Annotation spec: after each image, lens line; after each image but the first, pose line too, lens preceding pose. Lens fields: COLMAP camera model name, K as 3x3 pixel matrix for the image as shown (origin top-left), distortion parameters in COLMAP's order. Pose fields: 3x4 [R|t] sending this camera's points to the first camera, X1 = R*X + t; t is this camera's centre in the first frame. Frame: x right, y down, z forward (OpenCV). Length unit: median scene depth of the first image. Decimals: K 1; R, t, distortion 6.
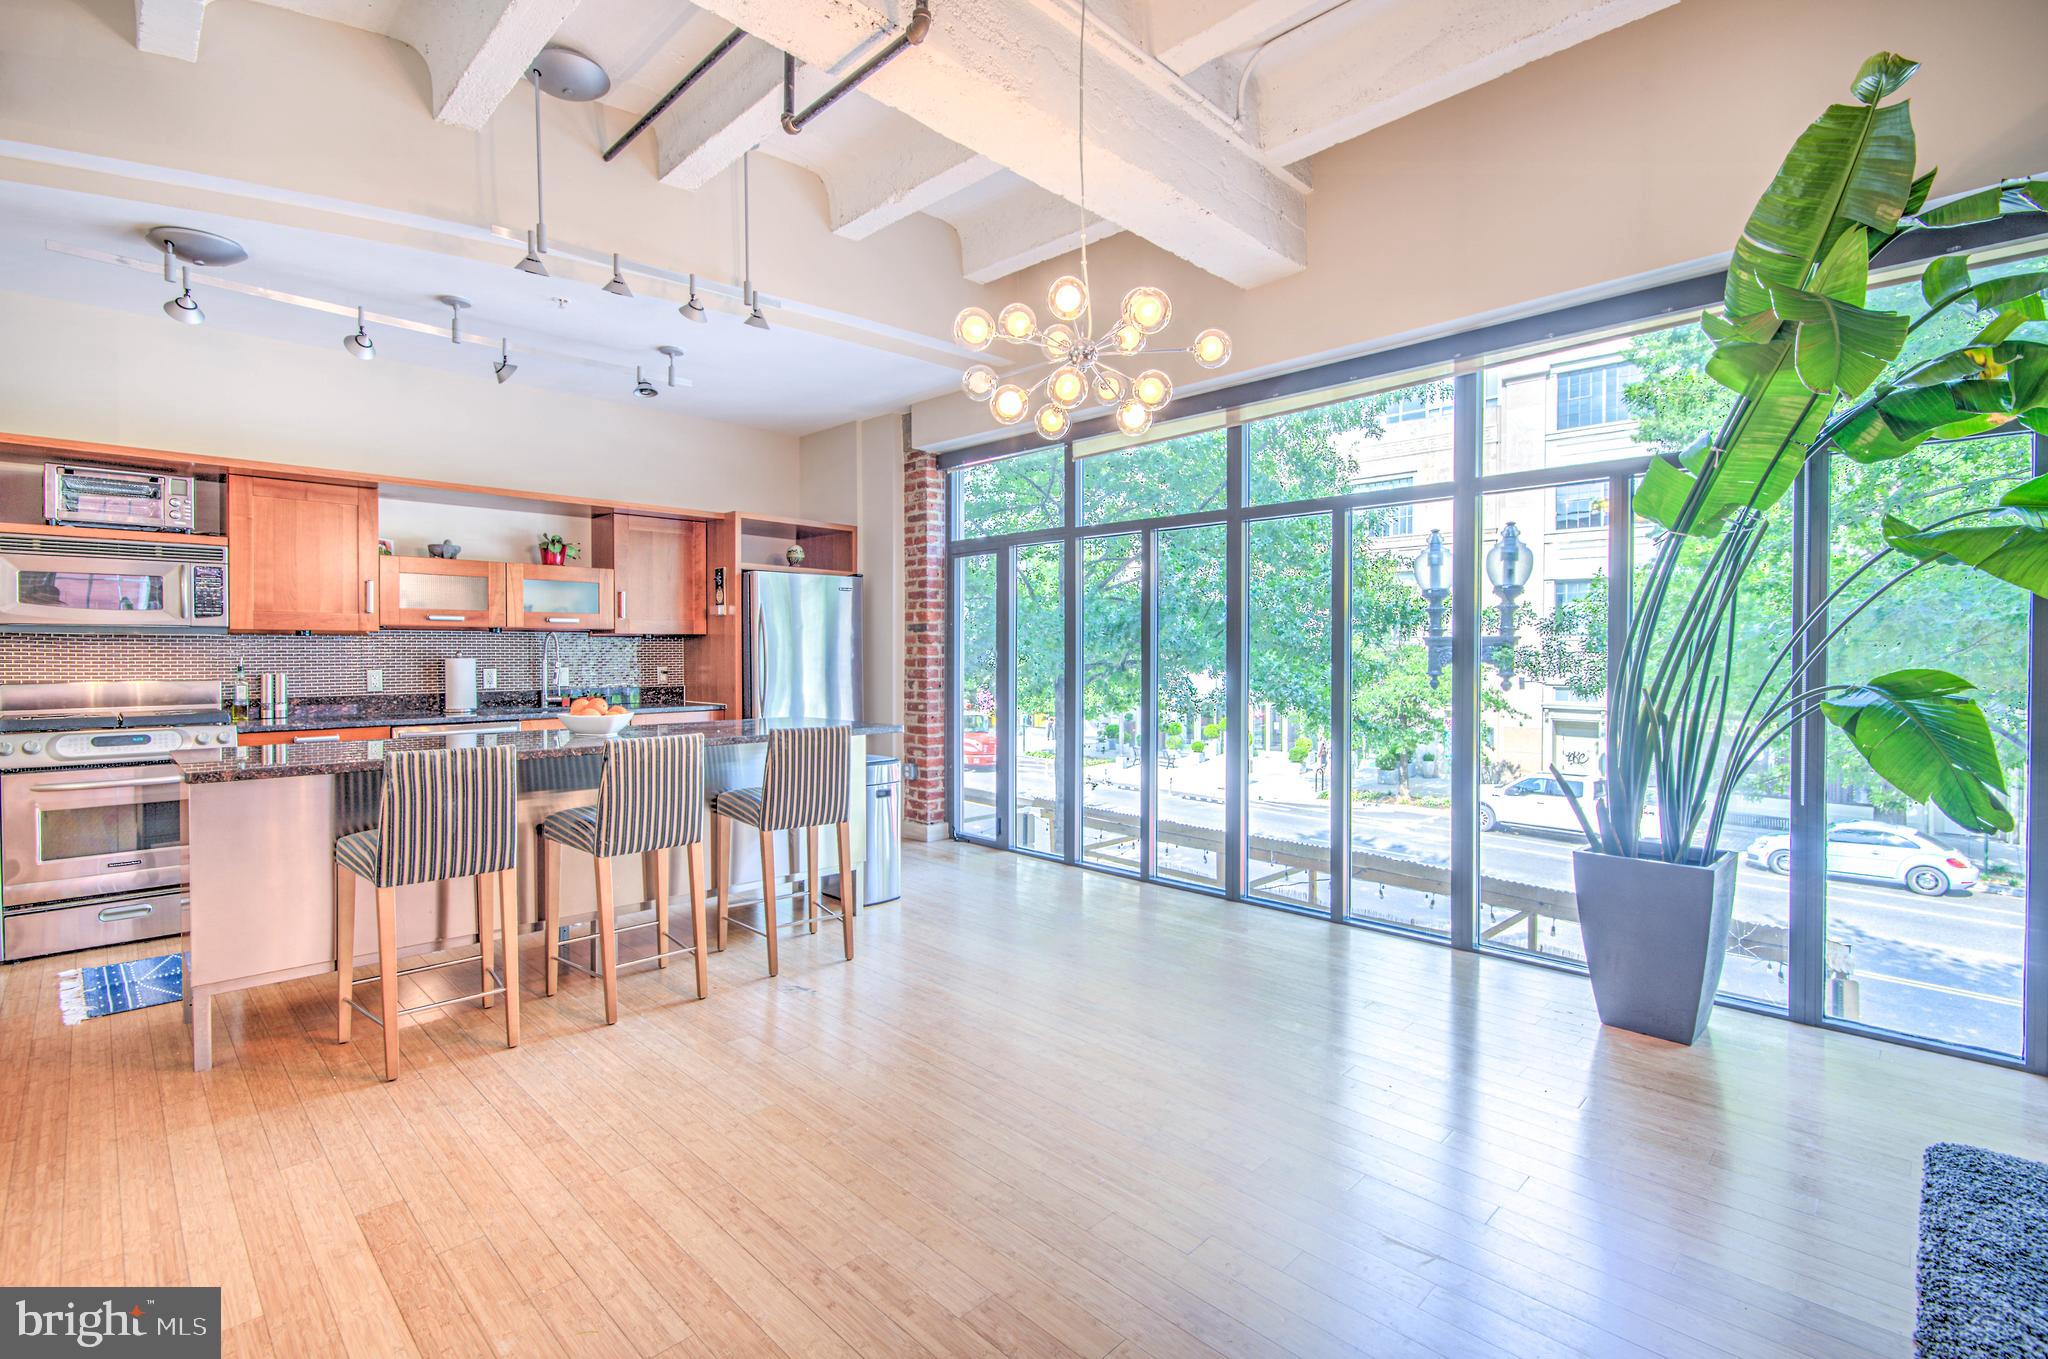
lens RADIAL K [[944.8, 0, 1024.2], [0, 944.8, 647.4], [0, 0, 1]] dist [-0.001942, -0.001227]
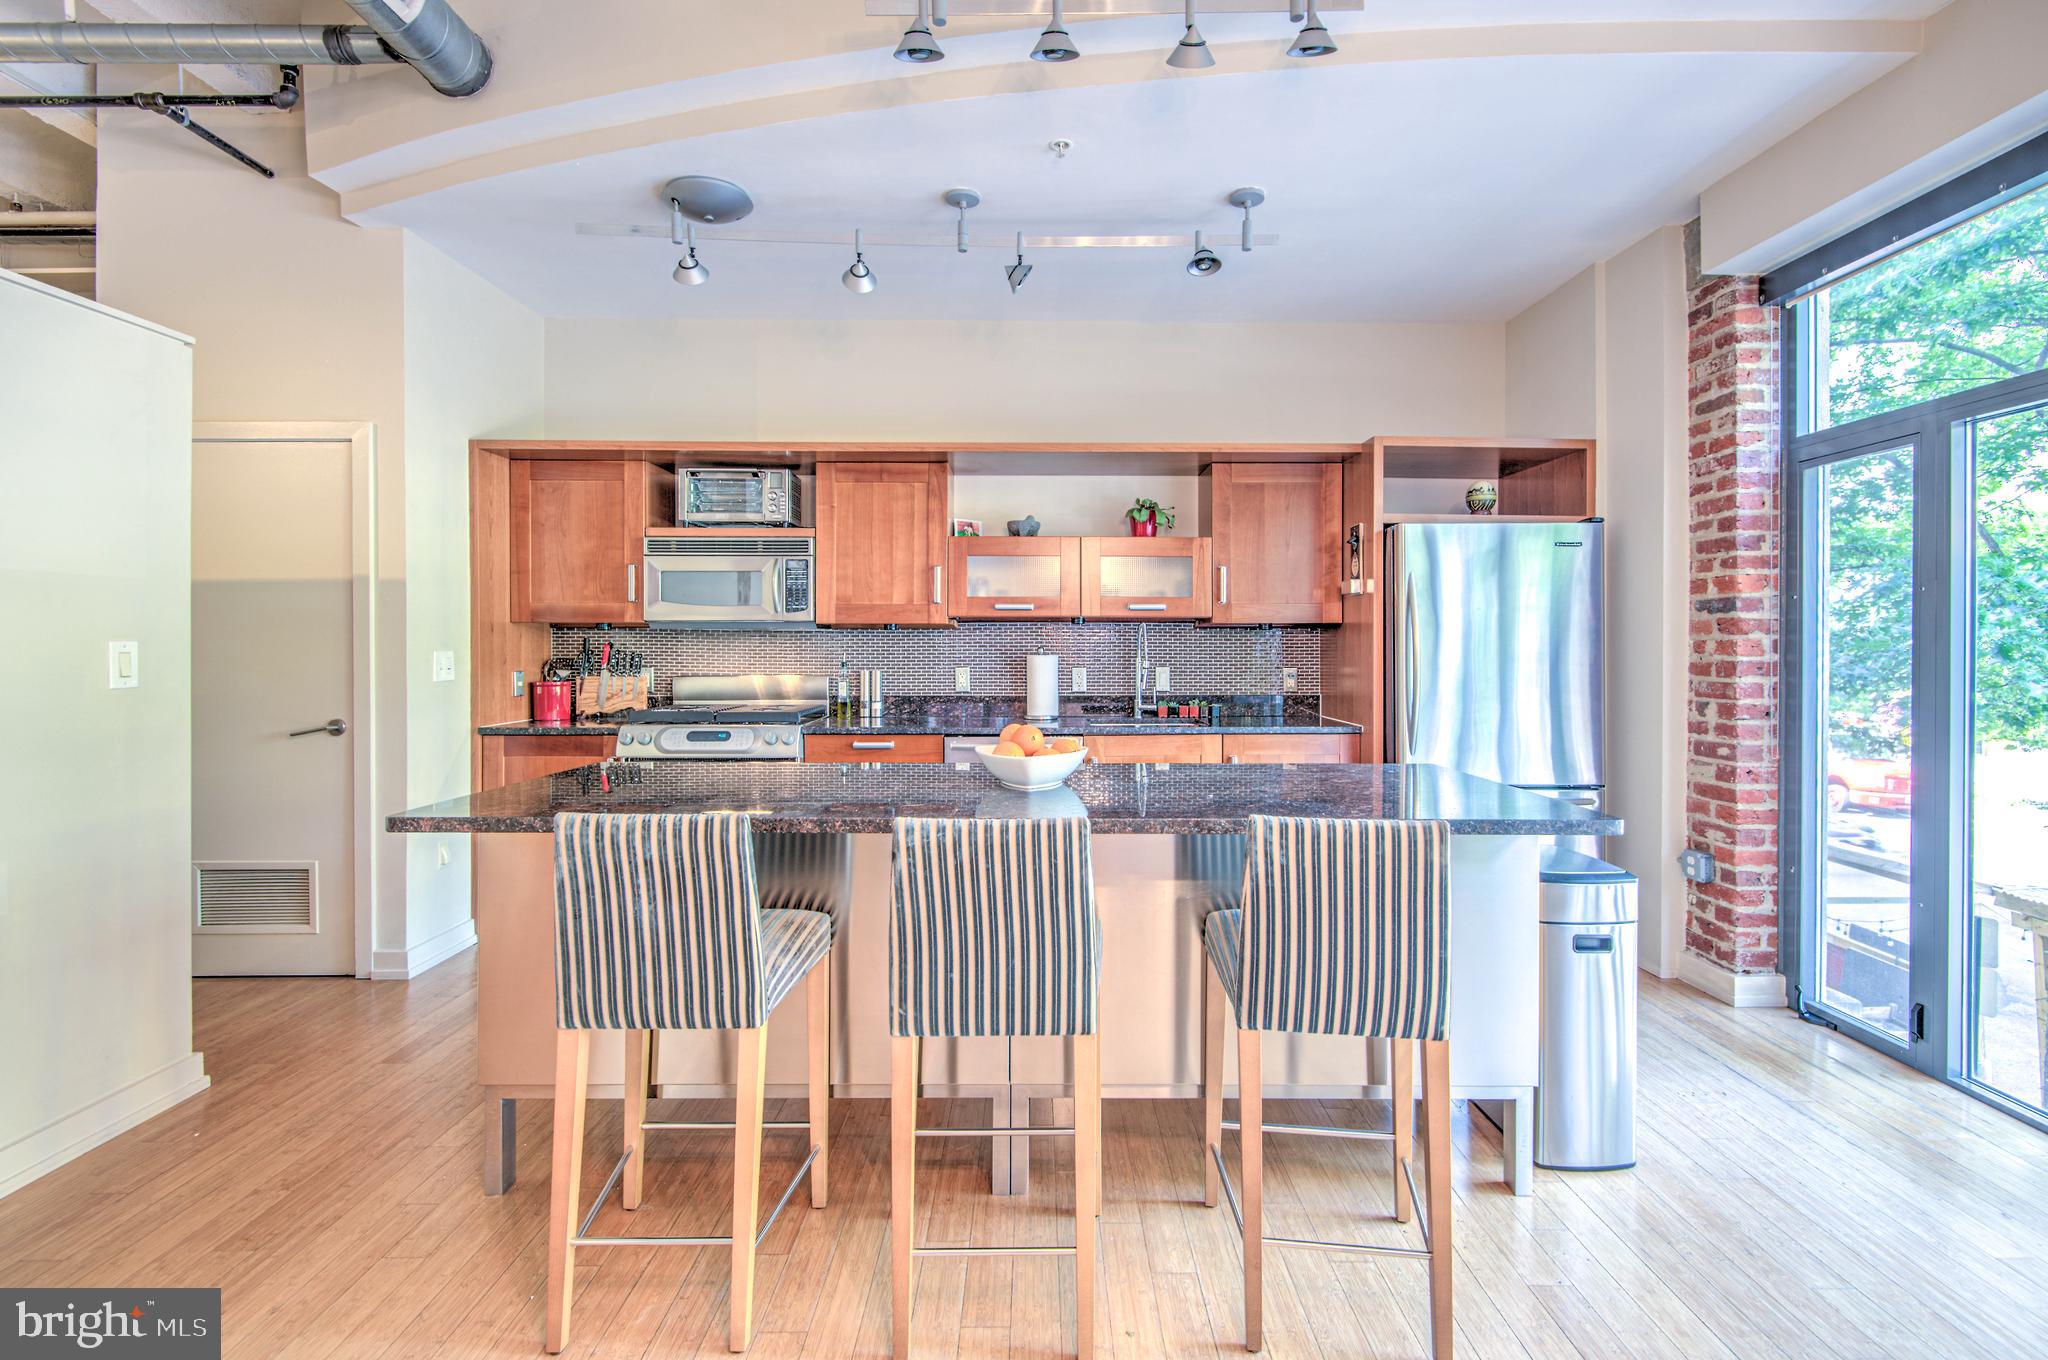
lens RADIAL K [[944.8, 0, 1024.2], [0, 944.8, 647.9], [0, 0, 1]] dist [-0.001942, -0.001227]
pose [[0.706827, 0.003276, -0.707379, -0.009859], [0.001400, 0.999981, 0.006030, -0.000092], [0.707385, -0.005253, 0.706809, 0.334895]]
